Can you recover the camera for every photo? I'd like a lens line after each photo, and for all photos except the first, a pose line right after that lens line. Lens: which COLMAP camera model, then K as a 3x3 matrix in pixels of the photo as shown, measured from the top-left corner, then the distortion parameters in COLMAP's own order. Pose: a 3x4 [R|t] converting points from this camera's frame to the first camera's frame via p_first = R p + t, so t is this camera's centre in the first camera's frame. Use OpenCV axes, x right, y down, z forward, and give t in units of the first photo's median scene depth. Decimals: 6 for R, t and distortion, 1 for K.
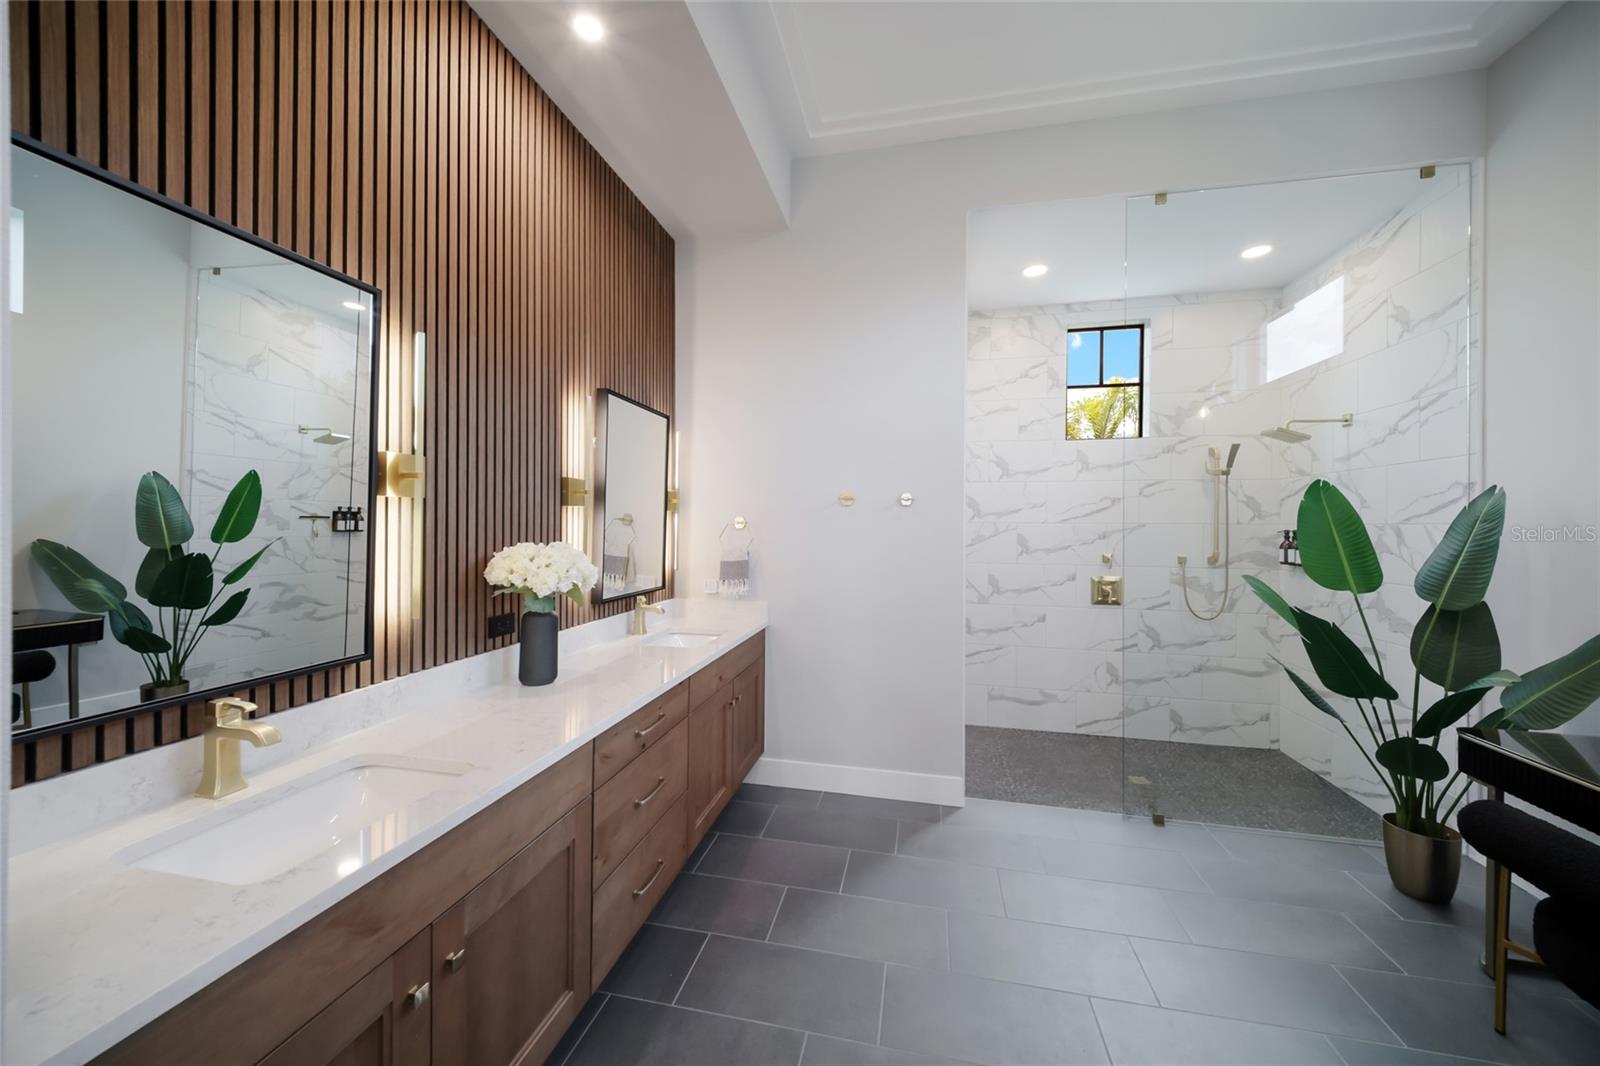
lens RADIAL K [[568.1, 0, 813.0], [0, 568.1, 522.0], [0, 0, 1]] dist [0.014142, -0.003950]
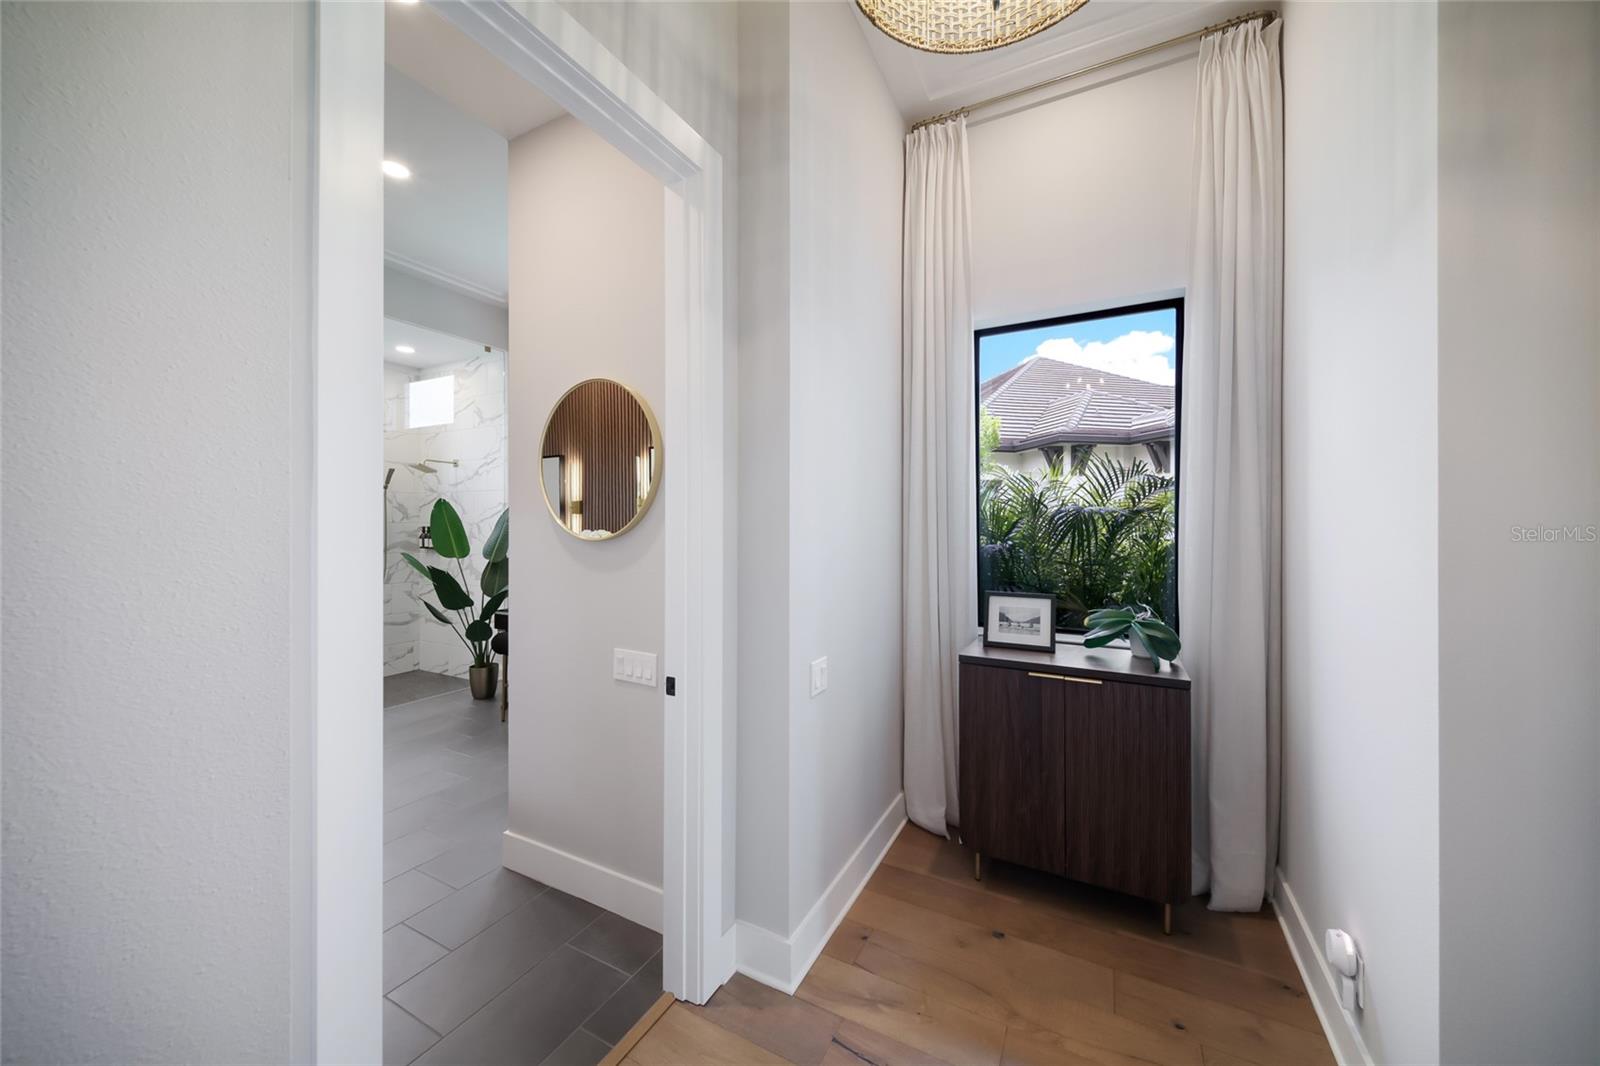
lens RADIAL K [[568.1, 0, 816.3], [0, 568.1, 521.1], [0, 0, 1]] dist [0.014142, -0.003950]
pose [[0.267799, -0.003921, 0.963467, -0.547811], [0.001460, 0.999992, 0.003664, -0.006613], [-0.963474, 0.000426, 0.267803, -0.636532]]
